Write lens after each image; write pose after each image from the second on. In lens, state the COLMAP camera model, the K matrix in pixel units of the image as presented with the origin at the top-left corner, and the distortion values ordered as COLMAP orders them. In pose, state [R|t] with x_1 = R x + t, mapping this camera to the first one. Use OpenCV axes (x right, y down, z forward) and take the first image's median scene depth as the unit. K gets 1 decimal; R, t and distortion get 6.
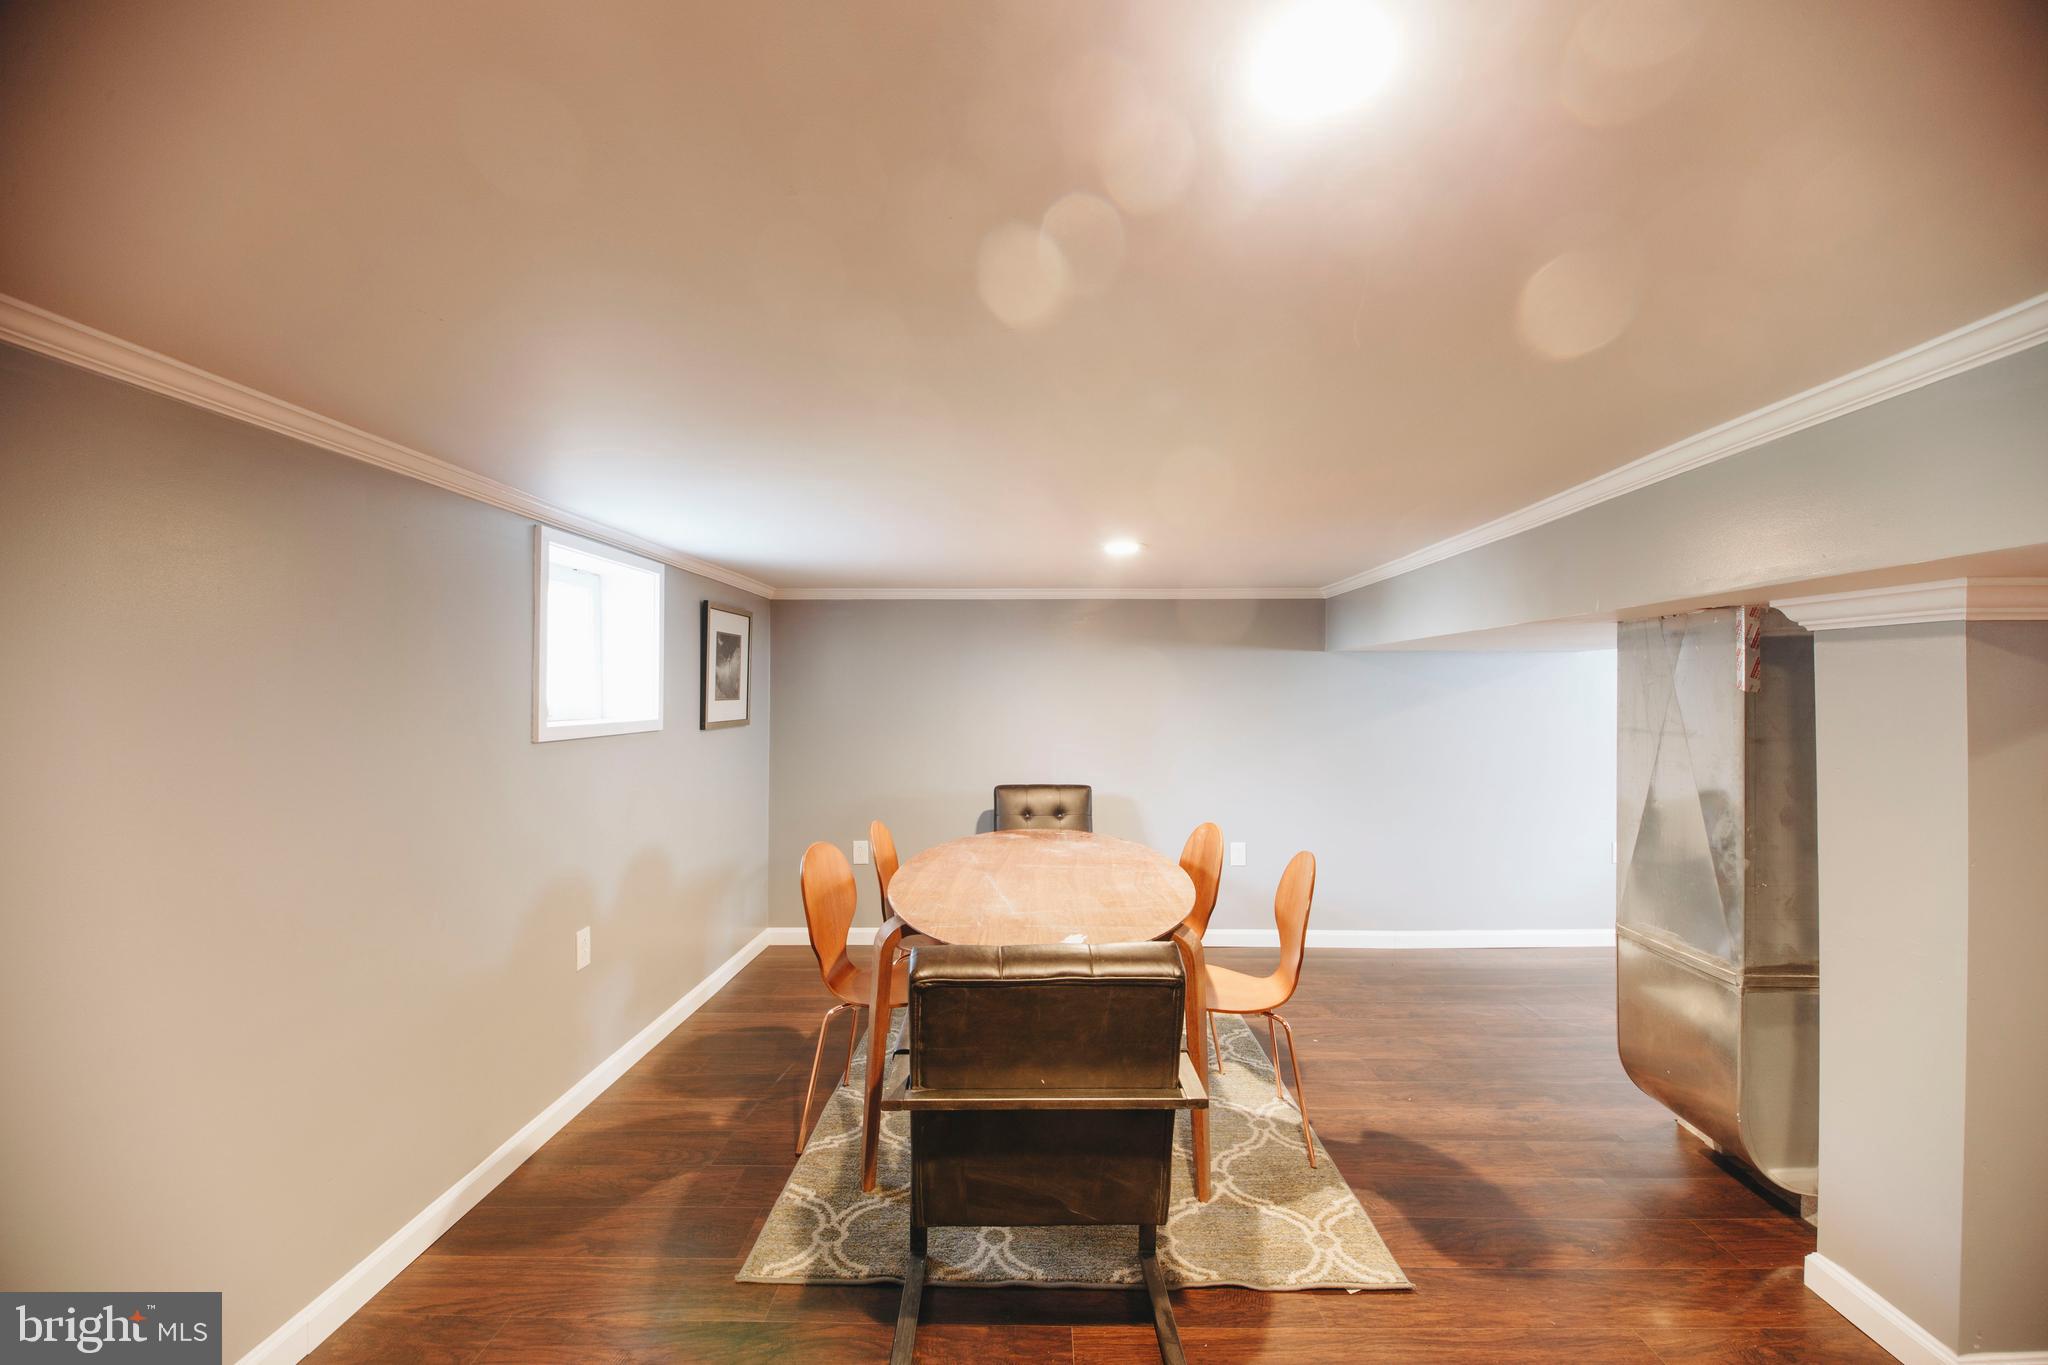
lens RADIAL K [[887.8, 0, 1037.6], [0, 887.8, 689.1], [0, 0, 1]] dist [0.001424, -0.014369]
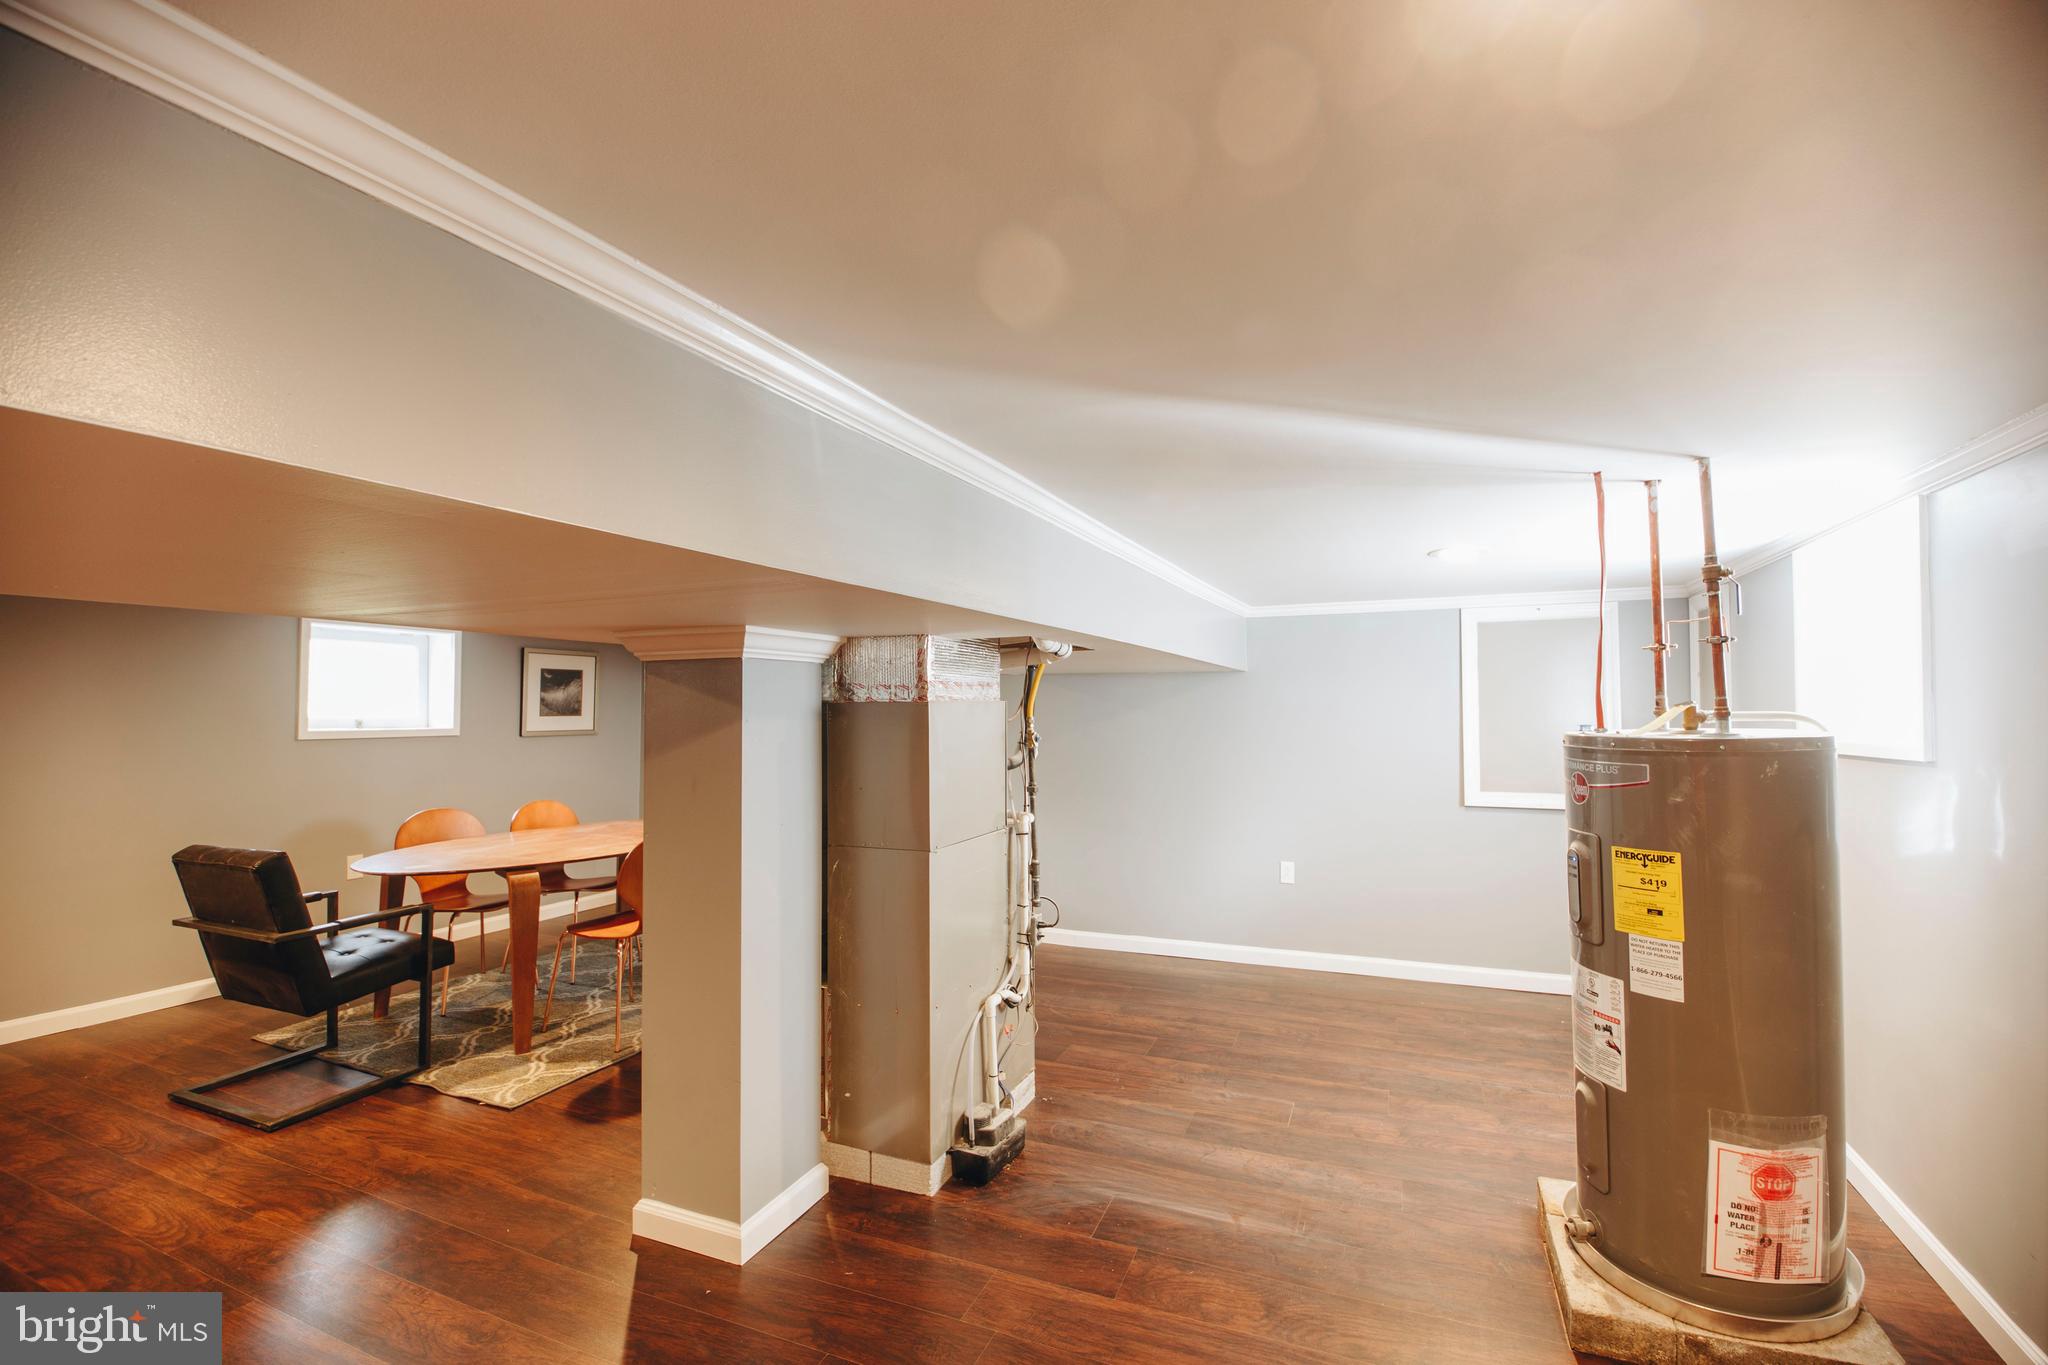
lens RADIAL K [[887.8, 0, 1037.6], [0, 887.8, 689.1], [0, 0, 1]] dist [0.001424, -0.014369]
pose [[0.929016, -0.007646, -0.369960, 1.512319], [0.000303, 0.999802, -0.019901, -0.003679], [0.370039, 0.018376, 0.928834, -0.063201]]
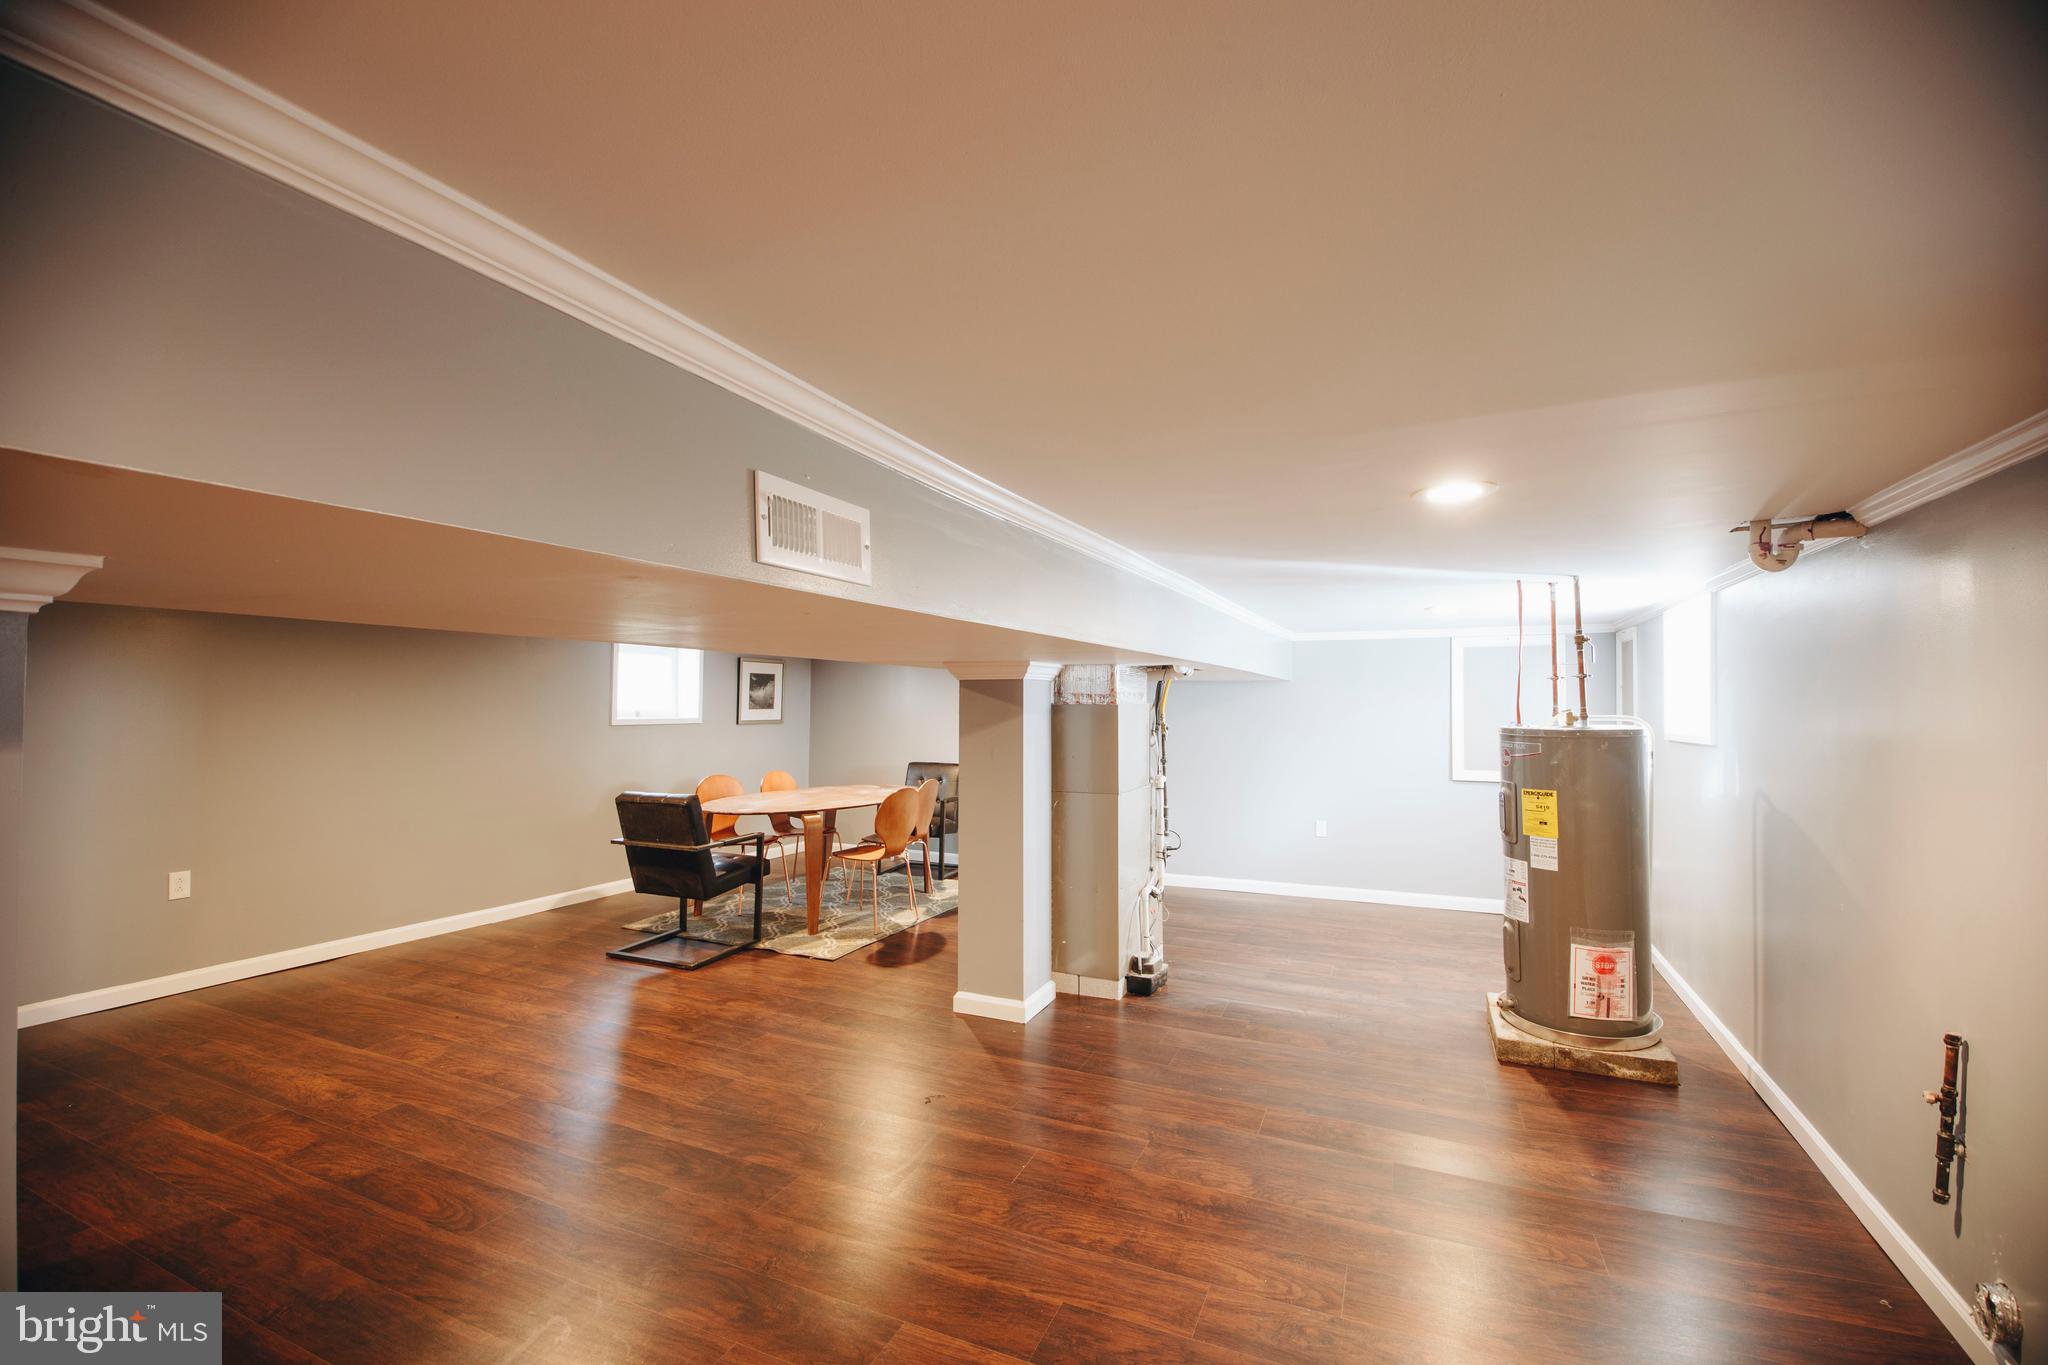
lens RADIAL K [[862.8, 0, 1030.6], [0, 862.8, 687.8], [0, 0, 1]] dist [0.019179, -0.019431]
pose [[0.920665, 0.001184, -0.390351, 1.508826], [-0.007723, 0.999855, -0.015181, -0.015858], [0.390277, 0.016991, 0.920541, -0.777383]]
